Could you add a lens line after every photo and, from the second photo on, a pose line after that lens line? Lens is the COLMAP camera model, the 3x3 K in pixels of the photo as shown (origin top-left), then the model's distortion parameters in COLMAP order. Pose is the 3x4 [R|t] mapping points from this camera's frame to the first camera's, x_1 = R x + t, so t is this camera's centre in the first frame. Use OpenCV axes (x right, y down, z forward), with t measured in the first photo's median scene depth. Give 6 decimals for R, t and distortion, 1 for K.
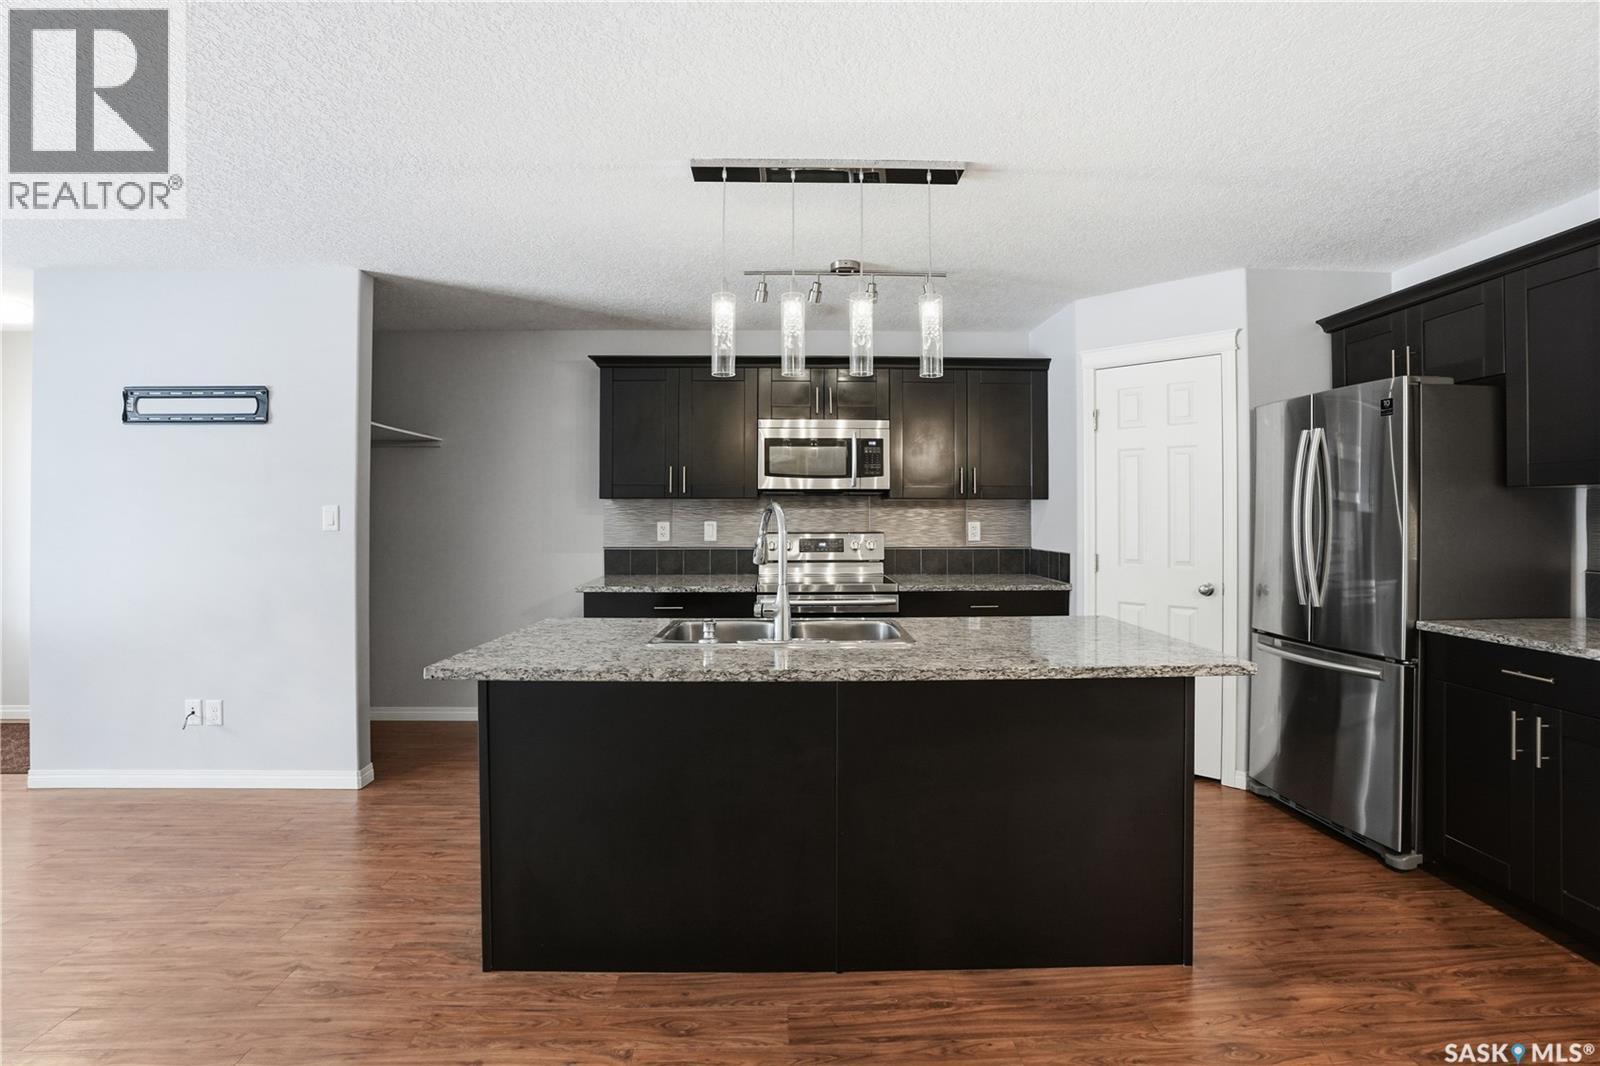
lens RADIAL K [[751.8, 0, 804.8], [0, 751.8, 522.6], [0, 0, 1]] dist [-0.058175, 0.019276]
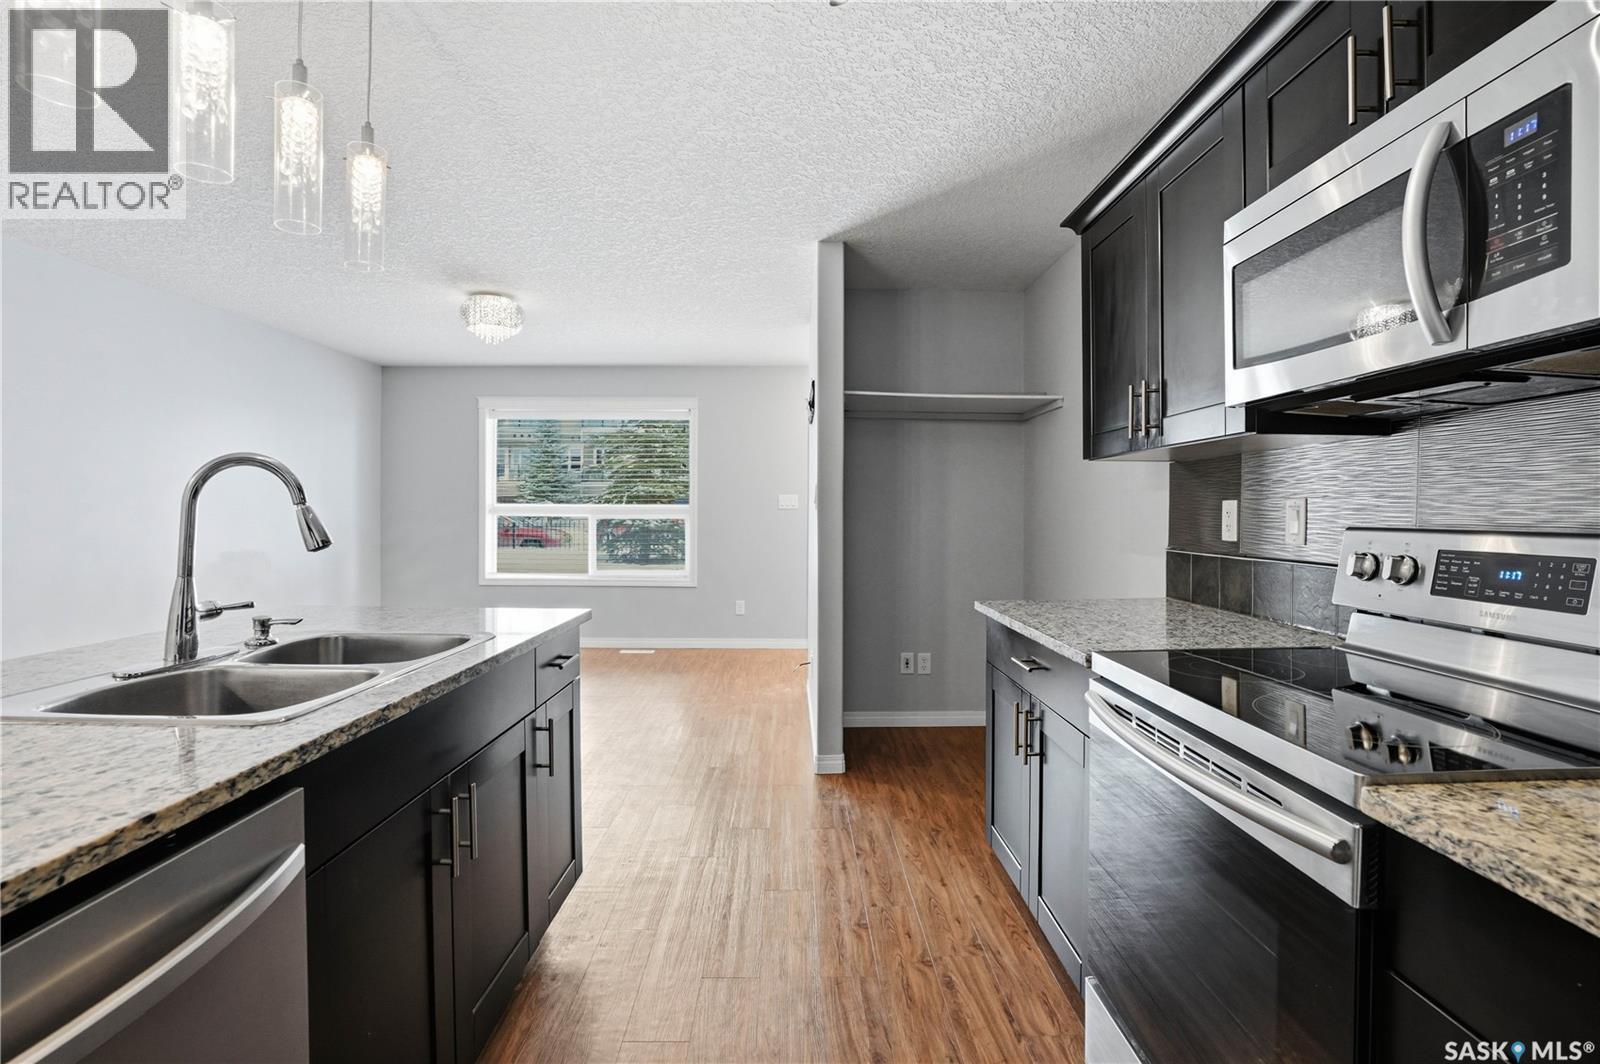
lens RADIAL K [[751.8, 0, 803.1], [0, 751.8, 520.5], [0, 0, 1]] dist [-0.058175, 0.019276]
pose [[-0.014066, 0.013782, -0.999806, 0.388222], [-0.012901, 0.999819, 0.013964, 0.012015], [0.999818, 0.013095, -0.013886, 0.998555]]
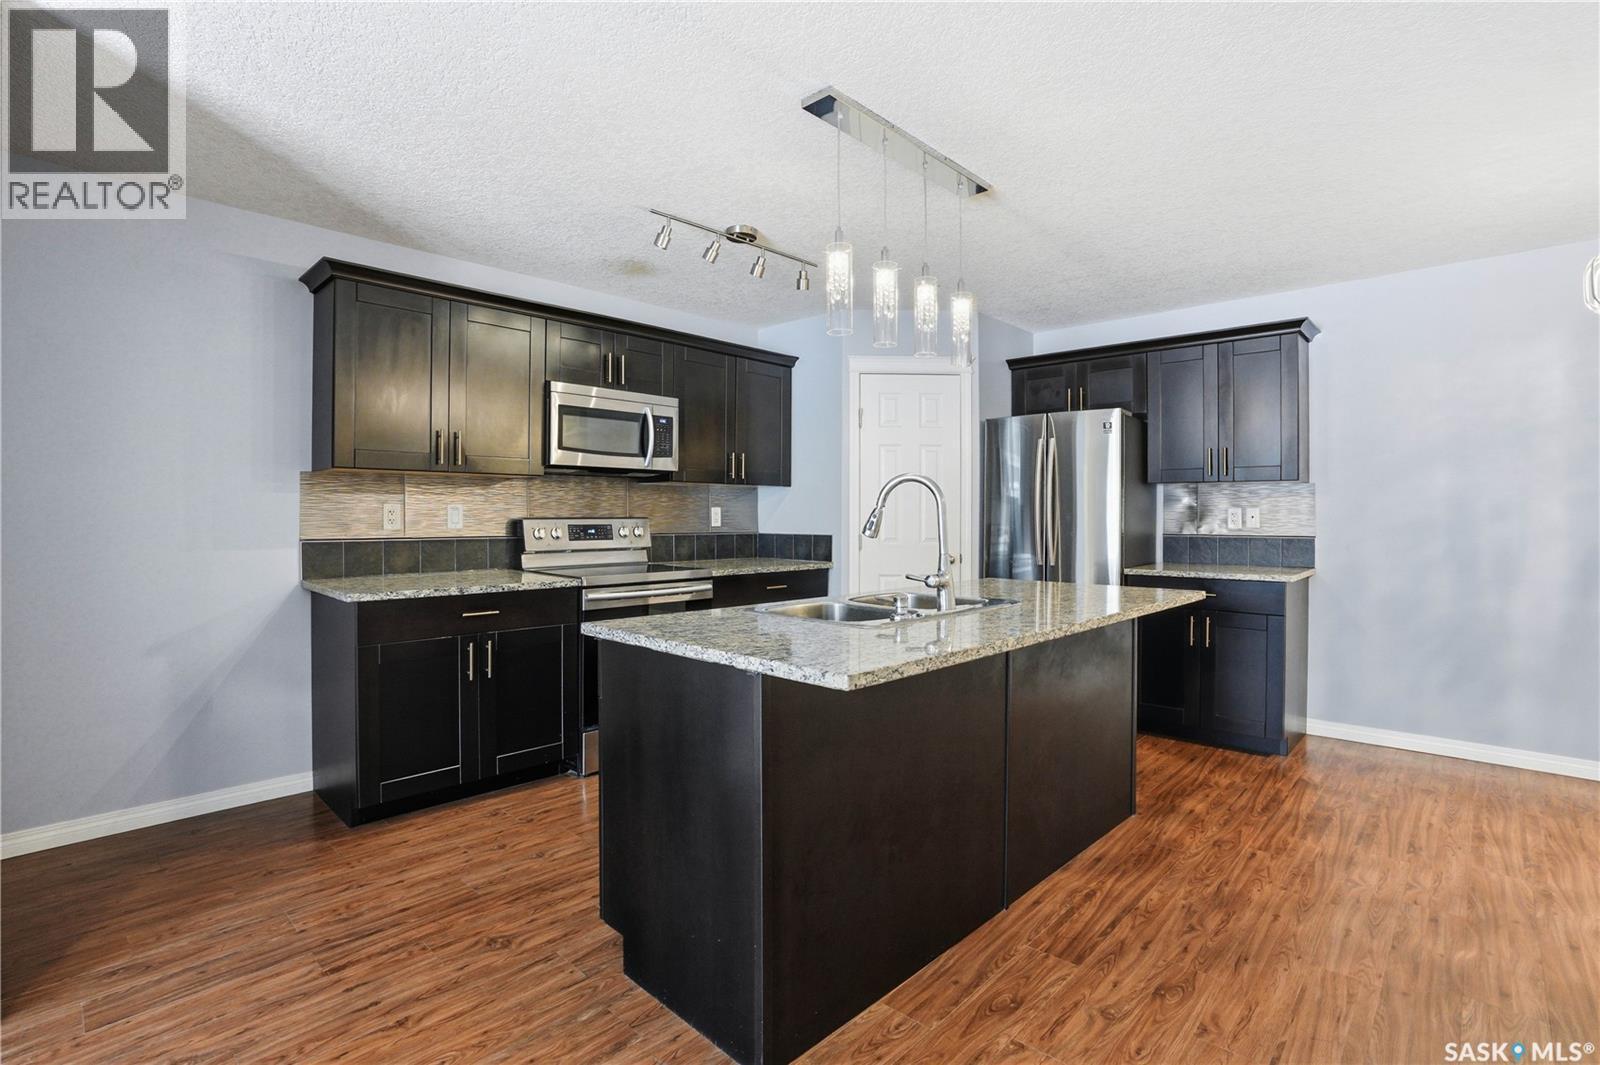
lens RADIAL K [[751.8, 0, 804.8], [0, 751.8, 530.5], [0, 0, 1]] dist [-0.058175, 0.019276]
pose [[0.708833, -0.011042, 0.705290, -0.560051], [0.003076, 0.999916, 0.012563, 0.023743], [-0.705370, -0.006736, 0.708807, 0.268199]]
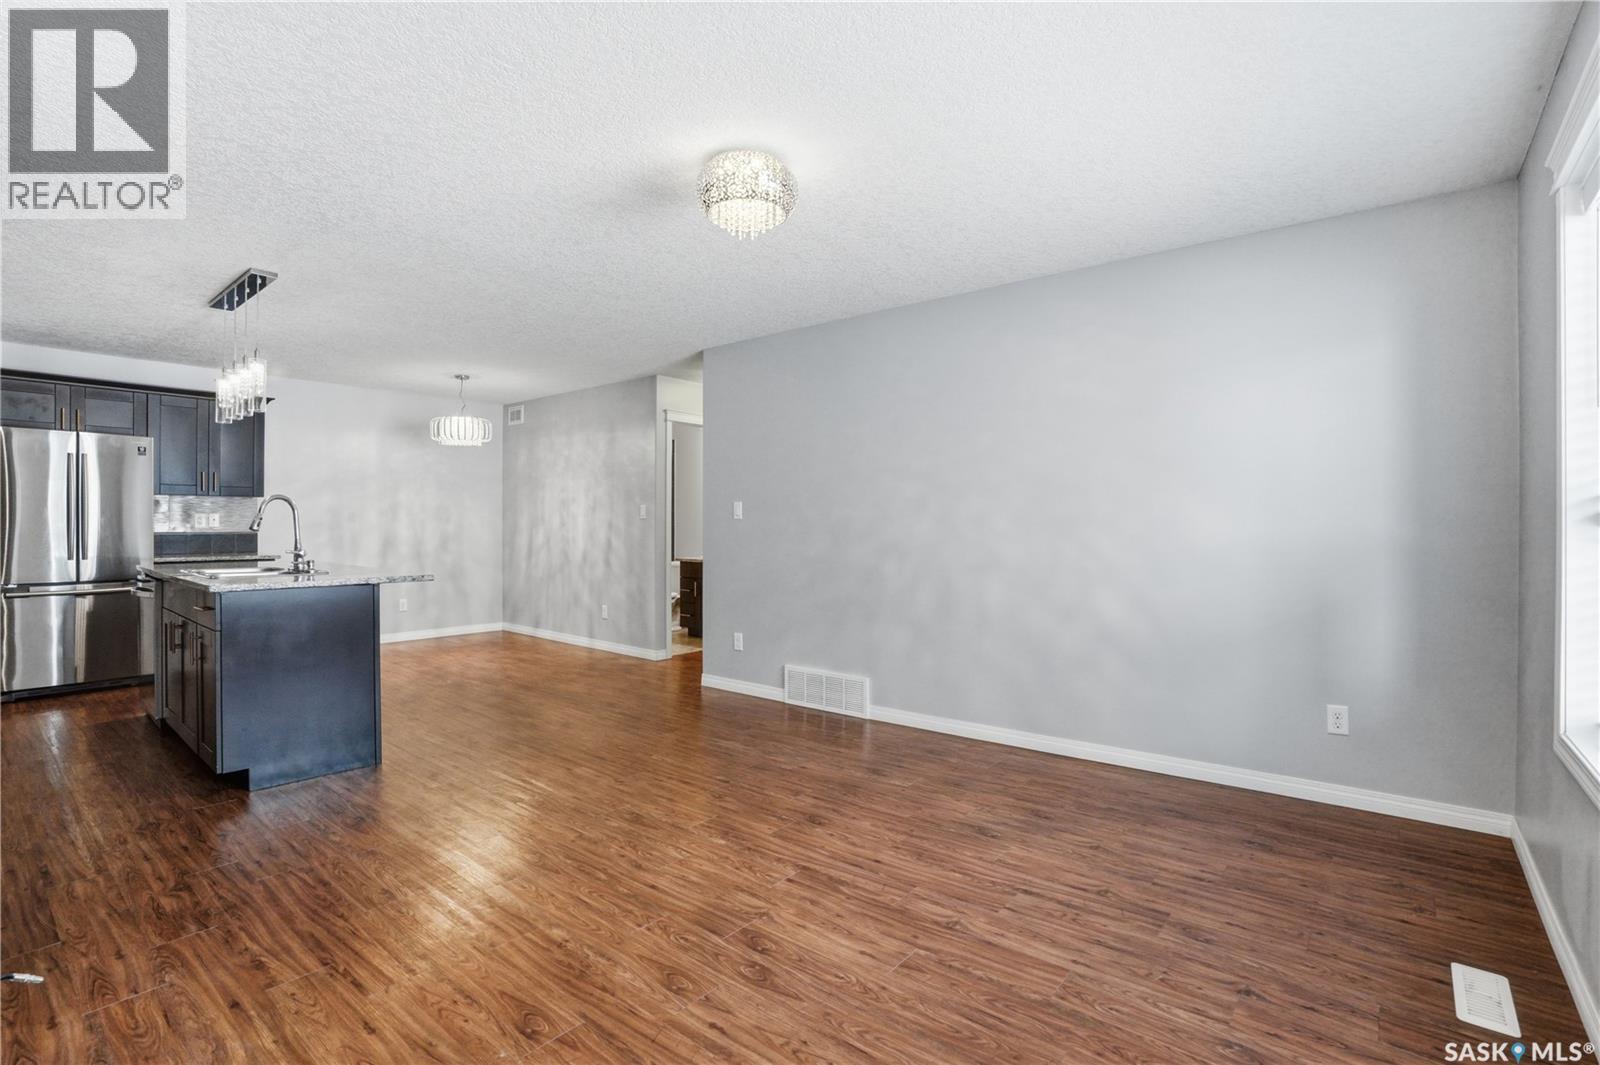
lens RADIAL K [[751.8, 0, 803.7], [0, 751.8, 530.7], [0, 0, 1]] dist [-0.058175, 0.019276]
pose [[-0.766849, -0.008558, 0.641770, -1.409698], [-0.001473, 0.999932, 0.011574, 0.023748], [-0.641826, 0.007931, -0.766810, 1.010141]]
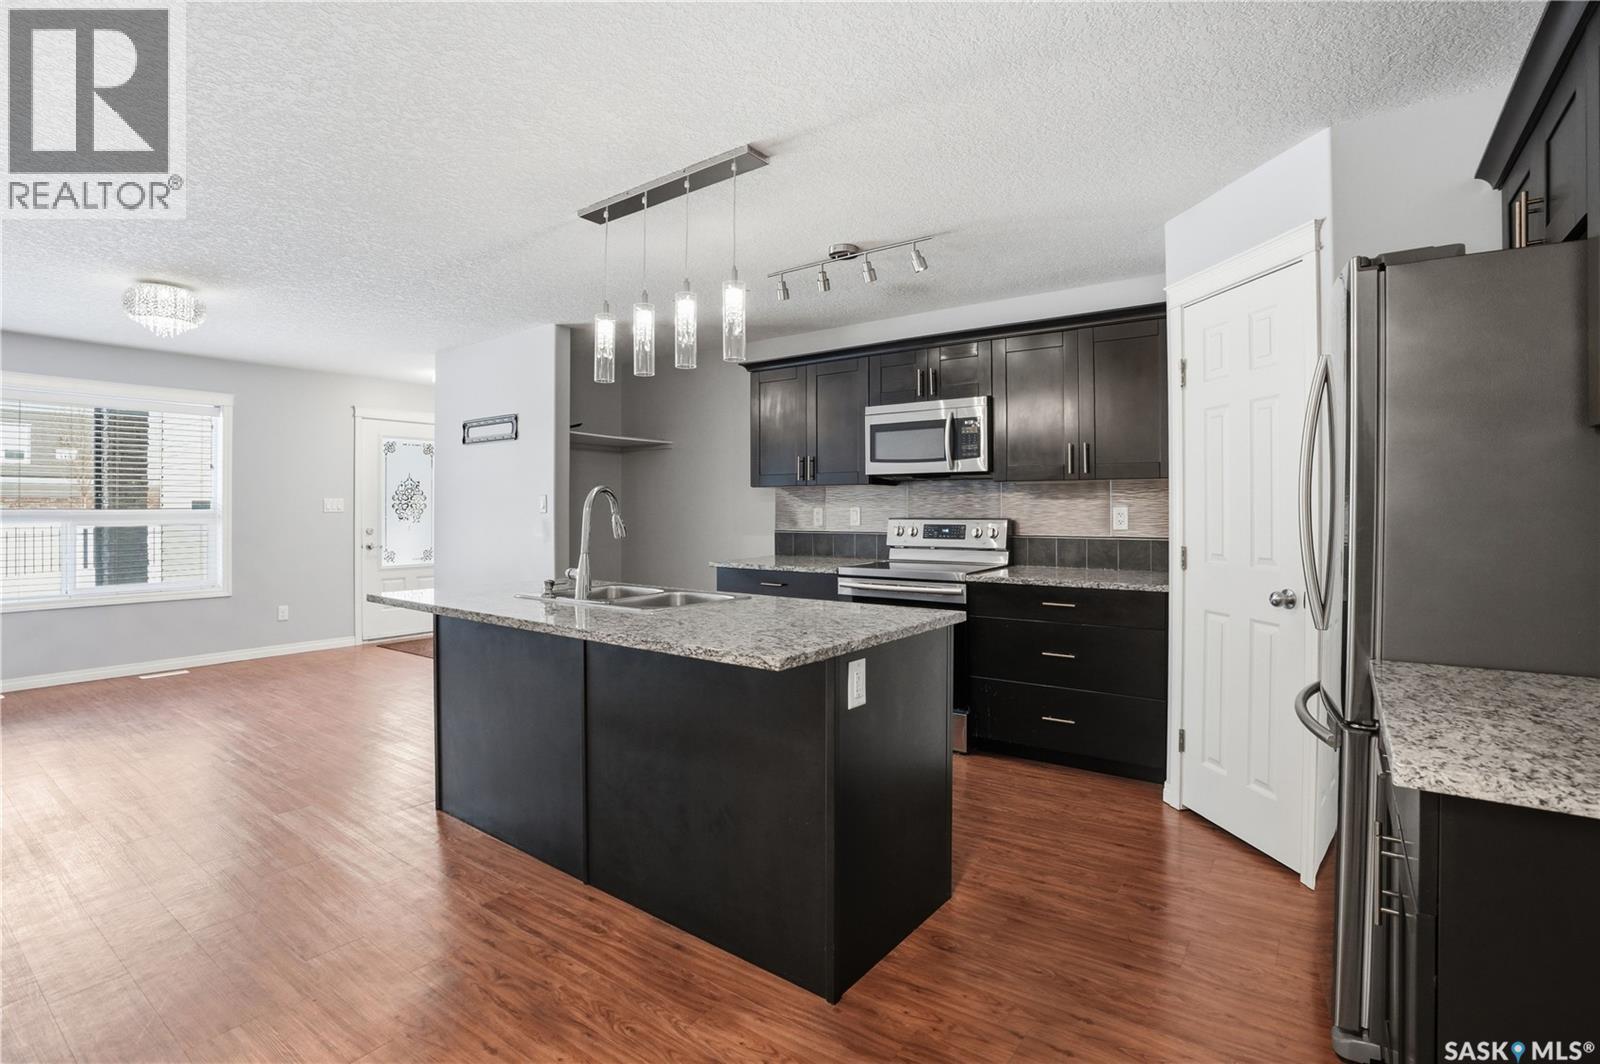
lens RADIAL K [[751.8, 0, 805.1], [0, 751.8, 522.9], [0, 0, 1]] dist [-0.058175, 0.019276]
pose [[0.790644, 0.010037, -0.612195, 0.630286], [-0.004337, 0.999932, 0.010792, 0.012380], [0.612261, -0.005877, 0.790634, 0.173002]]
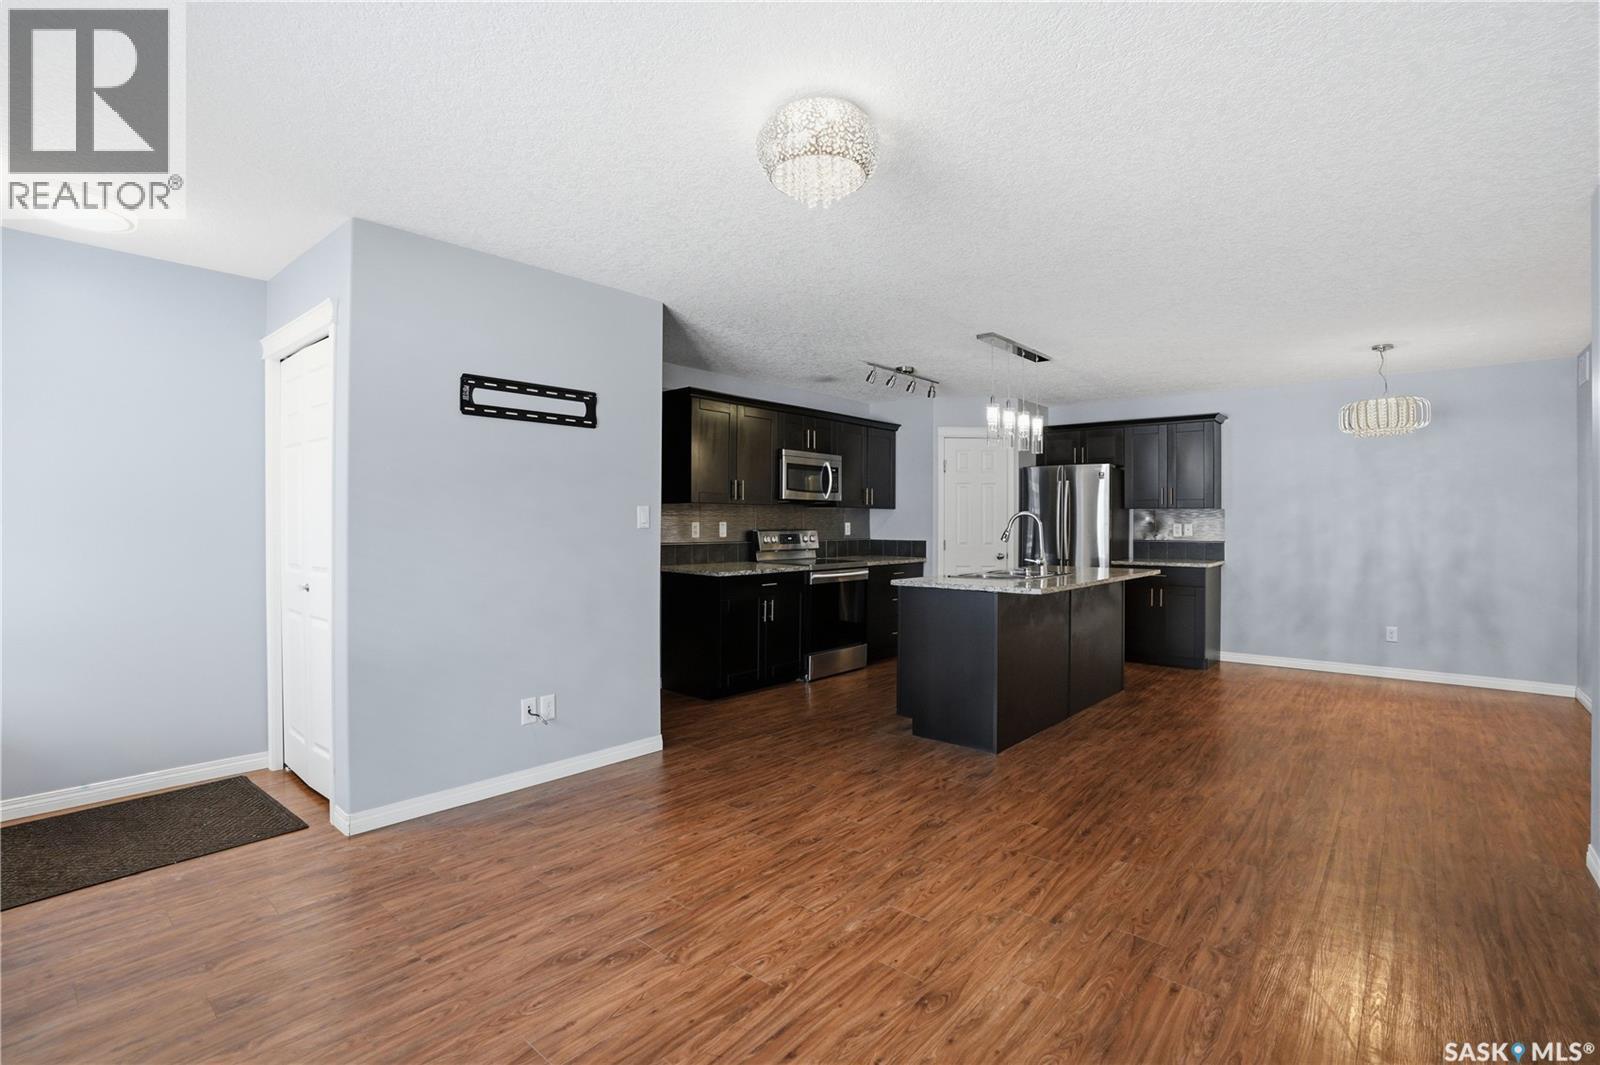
lens RADIAL K [[751.8, 0, 803.5], [0, 751.8, 532.8], [0, 0, 1]] dist [-0.058175, 0.019276]
pose [[0.671546, -0.007133, 0.740928, -1.344962], [0.002046, 0.999968, 0.007772, 0.010141], [-0.740960, -0.003704, 0.671539, 0.039010]]
